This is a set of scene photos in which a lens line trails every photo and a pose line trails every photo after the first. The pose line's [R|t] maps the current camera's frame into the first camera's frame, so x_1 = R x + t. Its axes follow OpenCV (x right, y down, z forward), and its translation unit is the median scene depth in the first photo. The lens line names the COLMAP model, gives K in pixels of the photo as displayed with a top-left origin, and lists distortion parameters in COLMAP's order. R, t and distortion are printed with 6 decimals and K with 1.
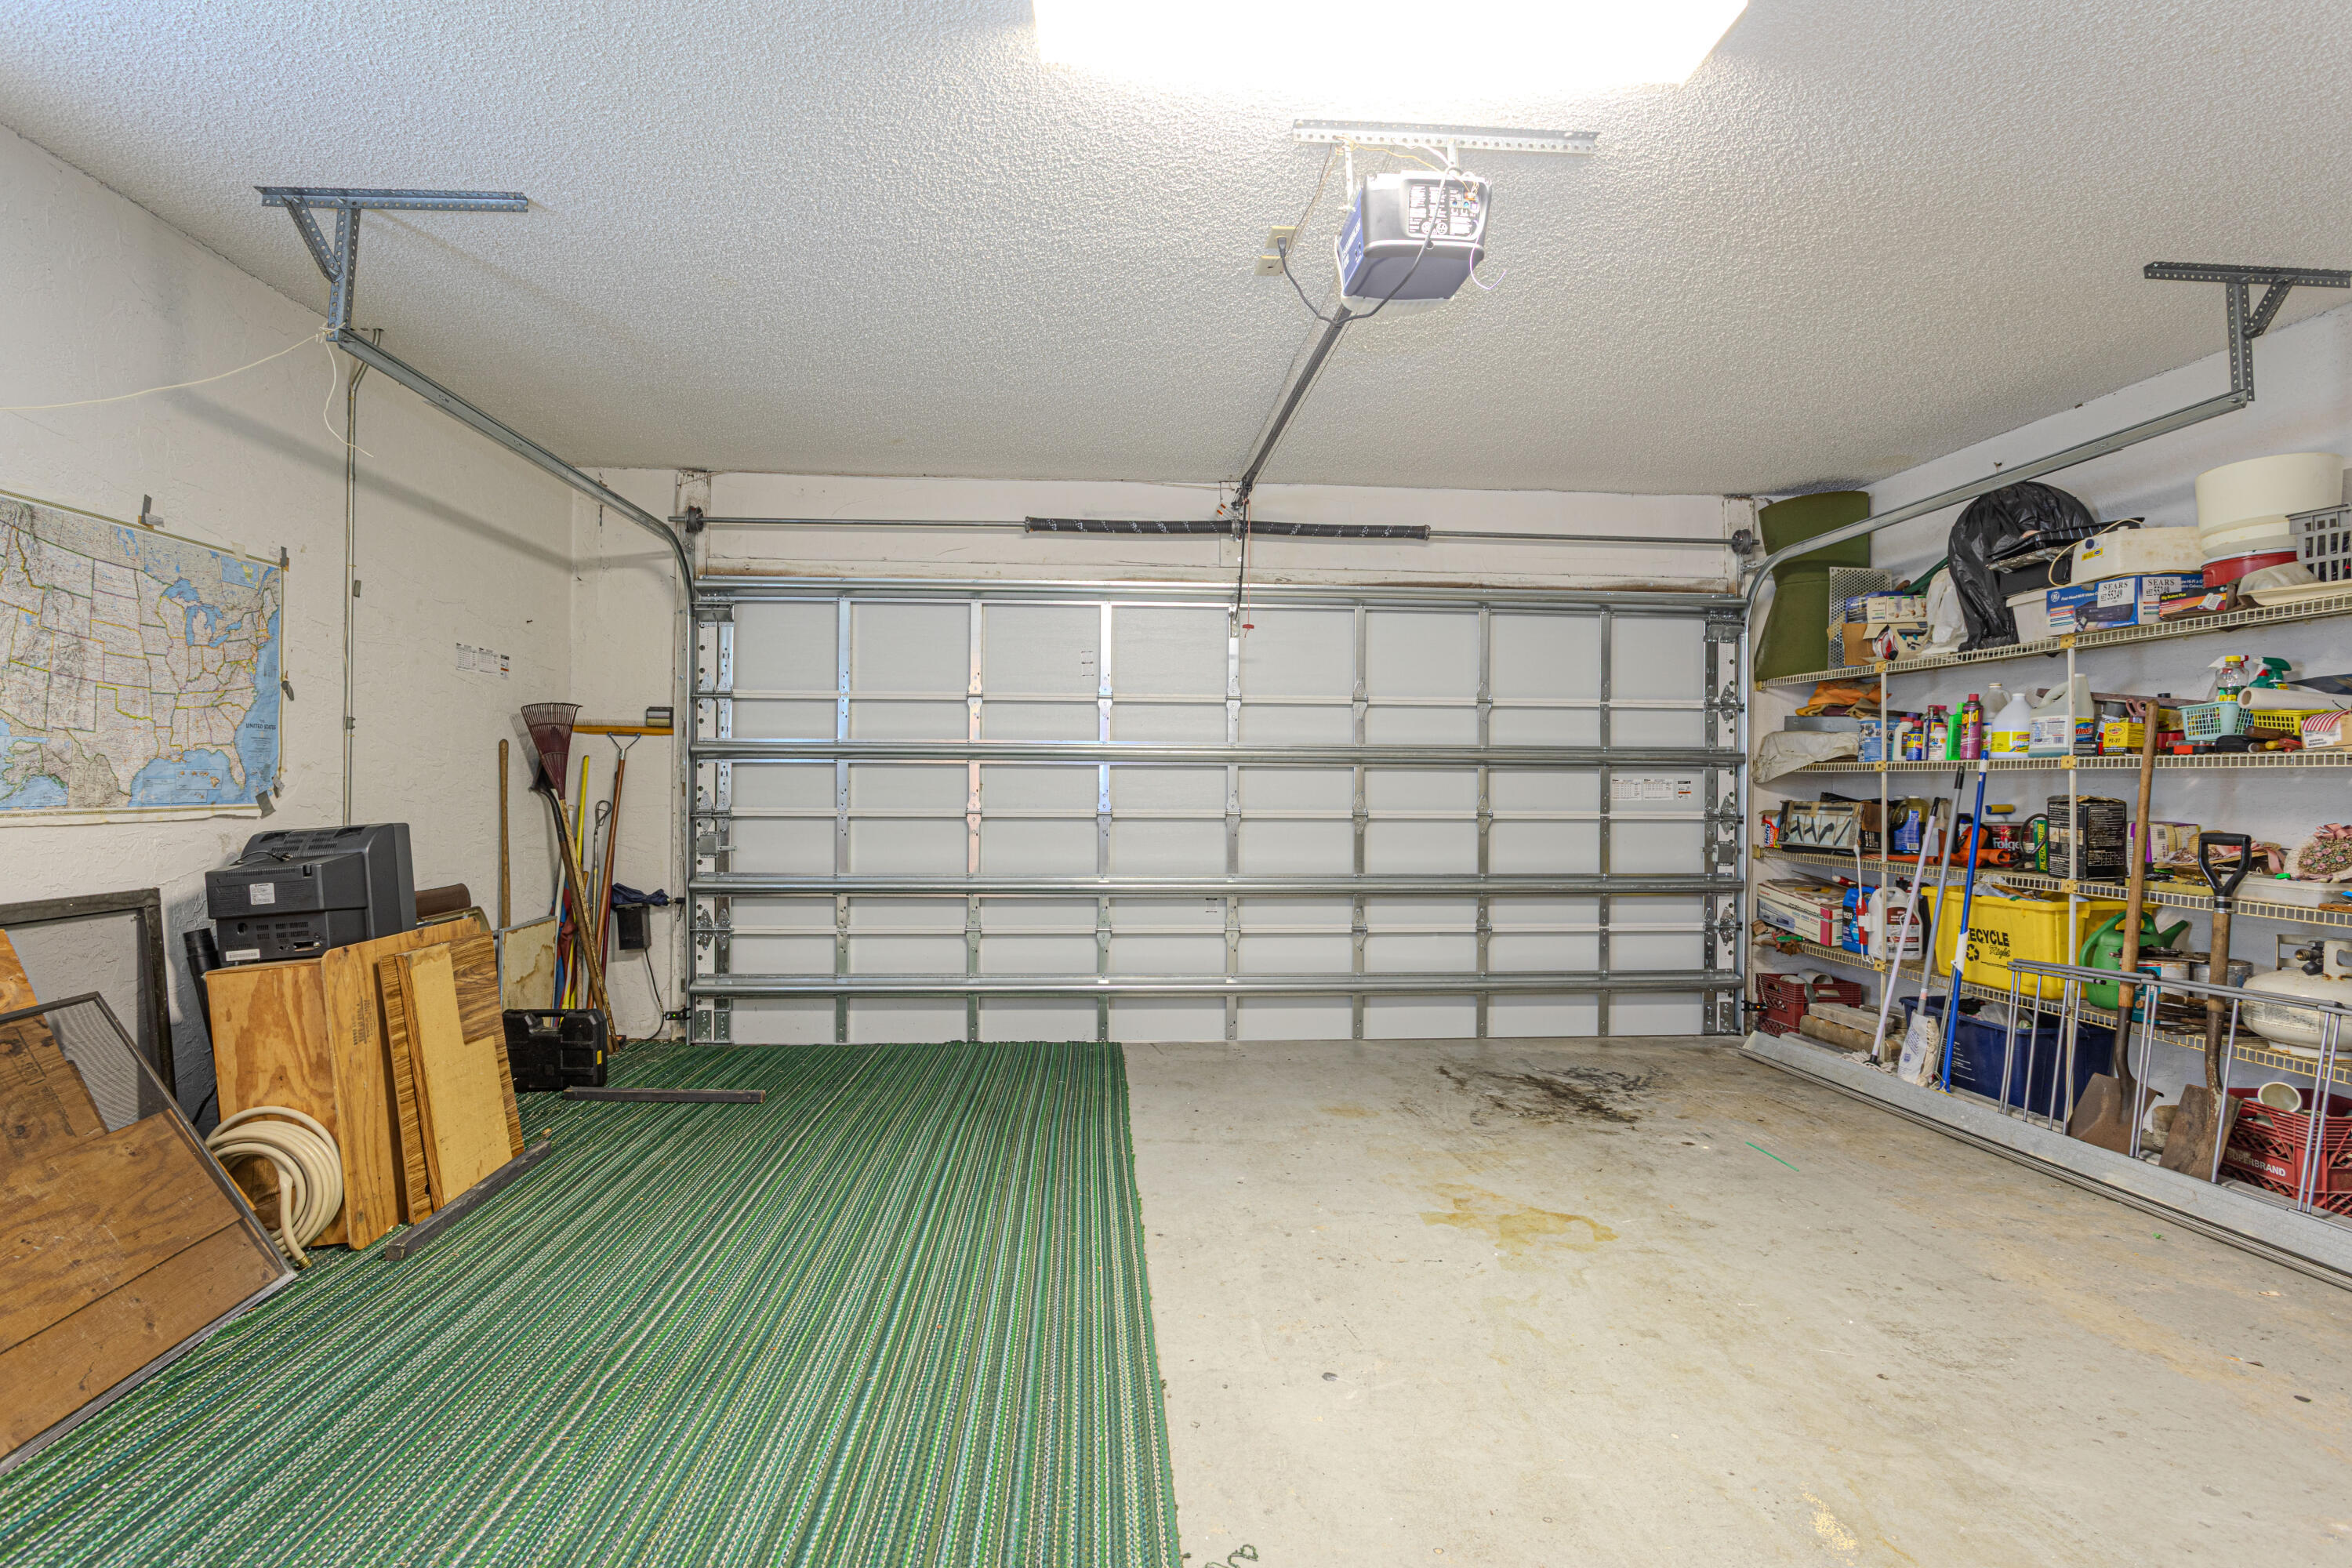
lens RADIAL K [[1162.1, 0, 1173.4], [0, 1162.1, 786.4], [0, 0, 1]] dist [-0.001671, 0.003052]
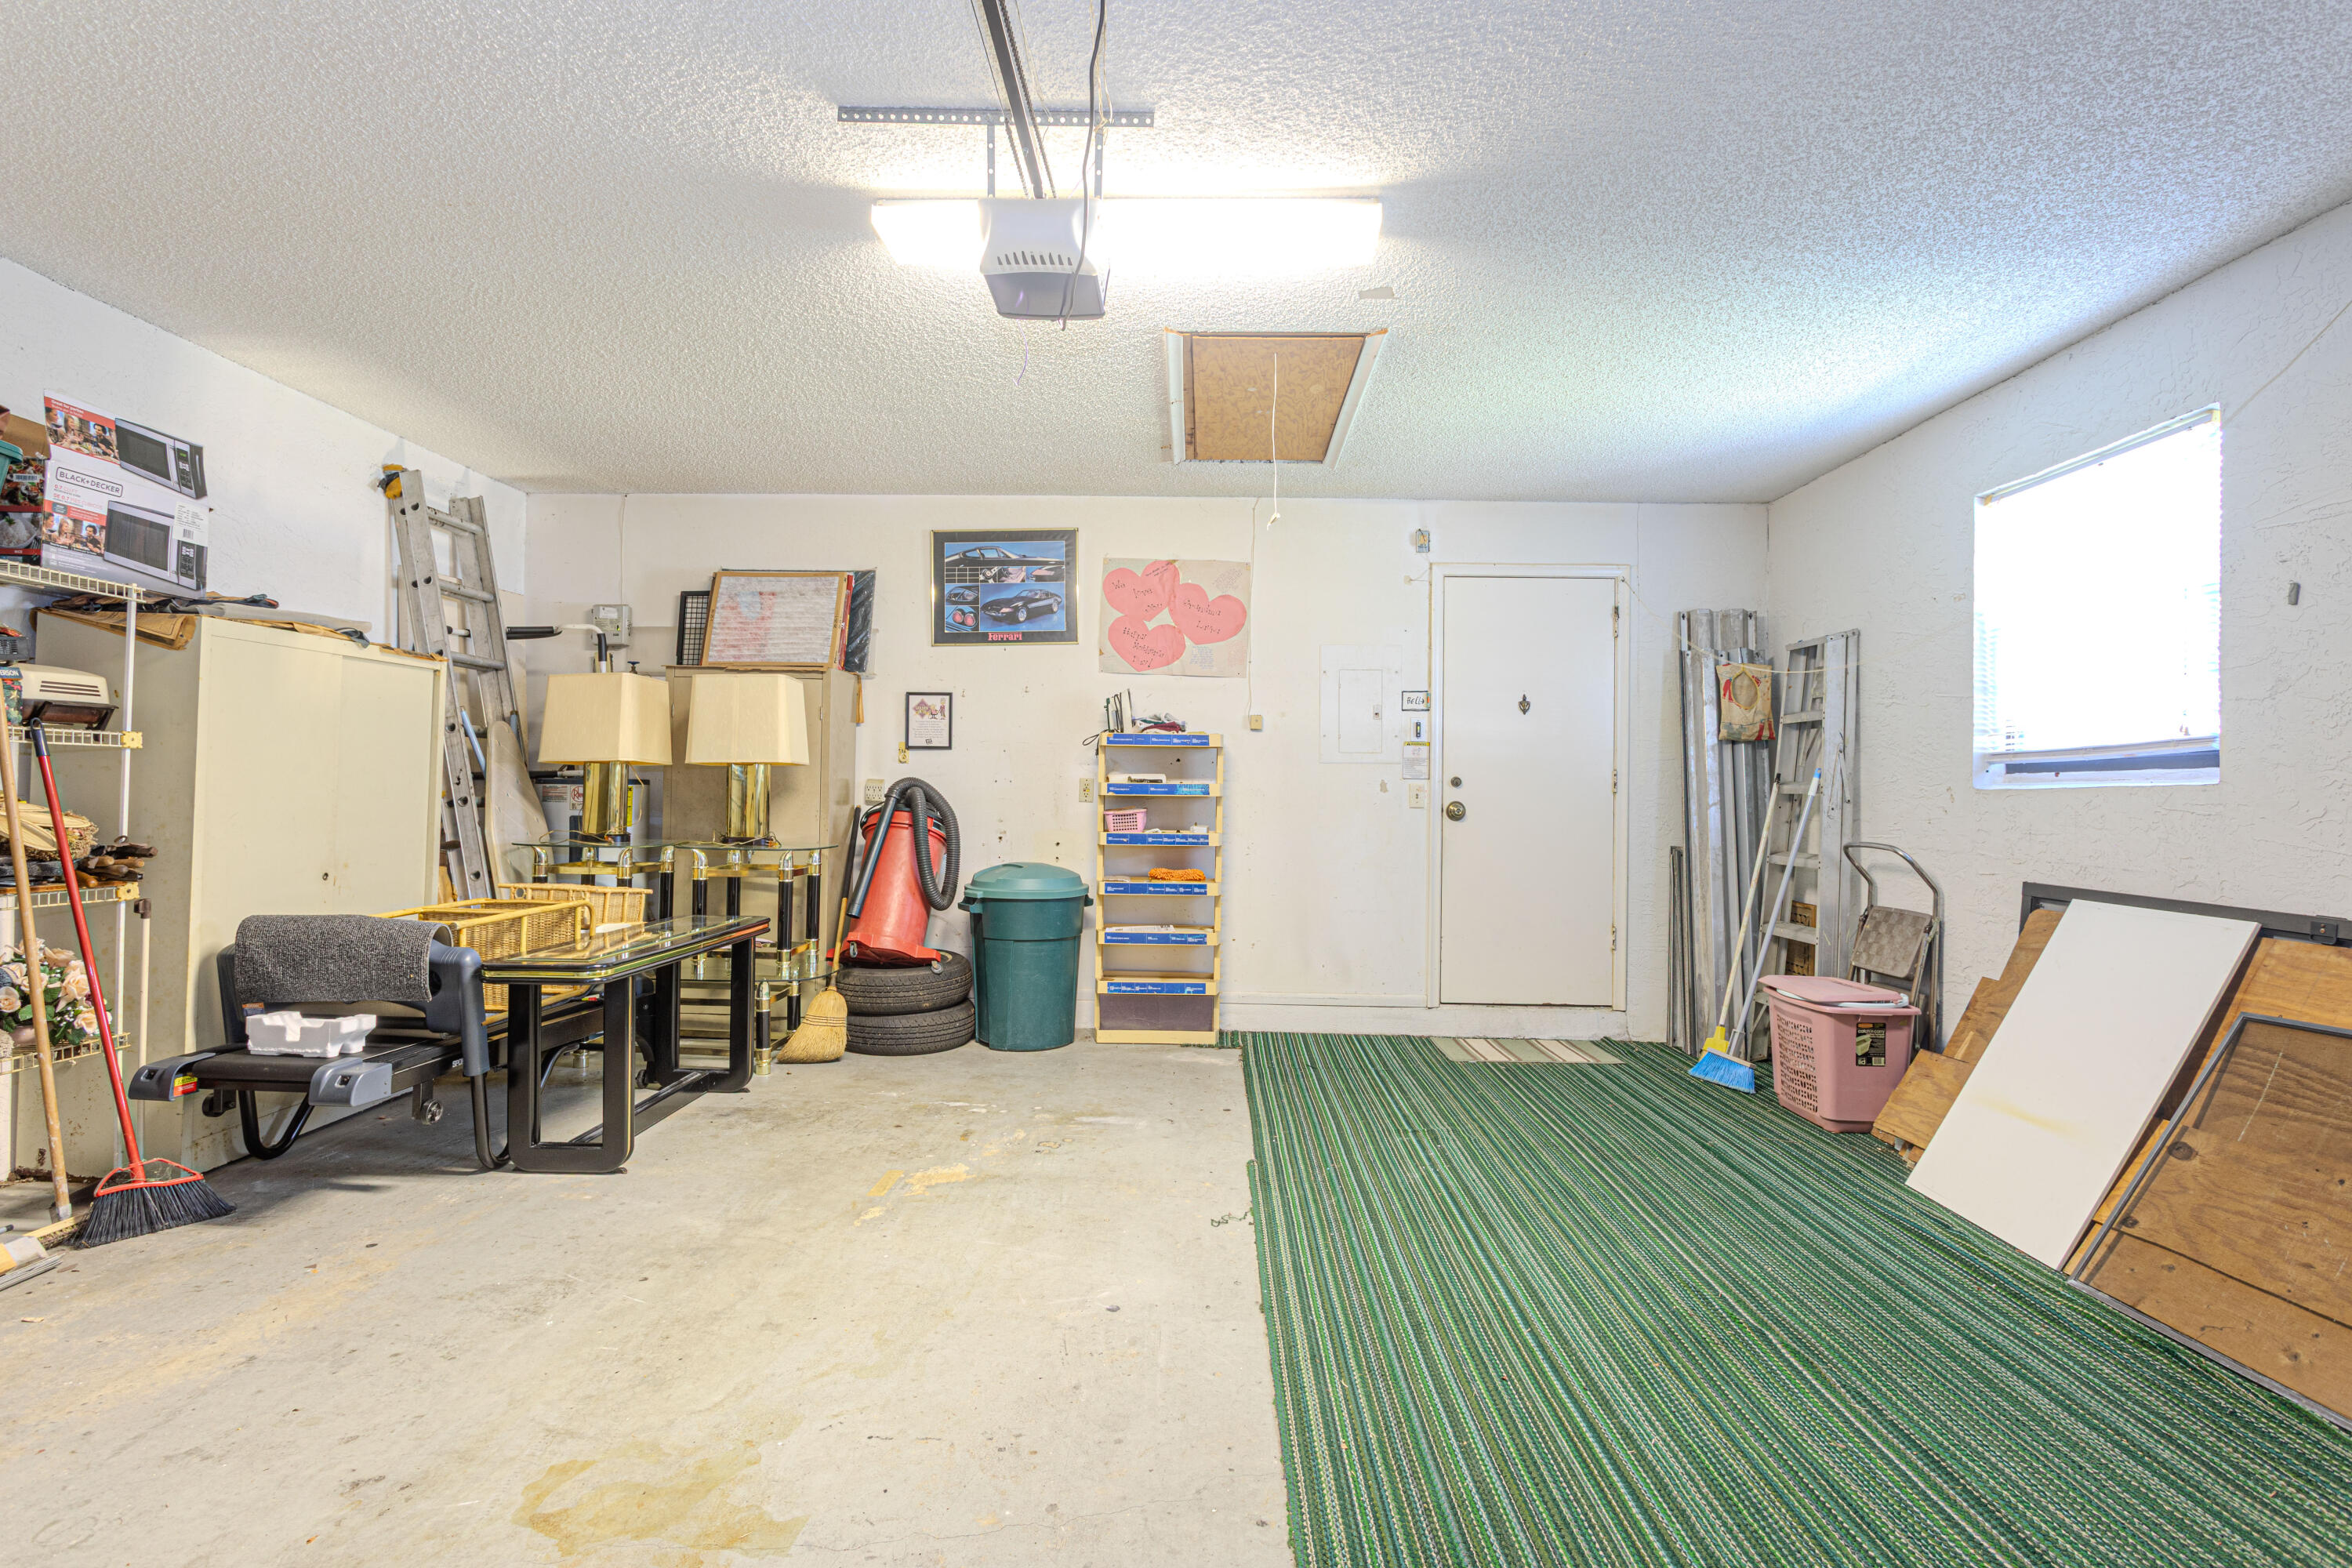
lens RADIAL K [[1162.1, 0, 1177.6], [0, 1162.1, 781.6], [0, 0, 1]] dist [-0.001671, 0.003052]
pose [[-0.995360, -0.021375, 0.093815, -0.021480], [-0.022345, 0.999707, -0.009298, 0.007372], [-0.093589, -0.011351, -0.995546, 2.073063]]
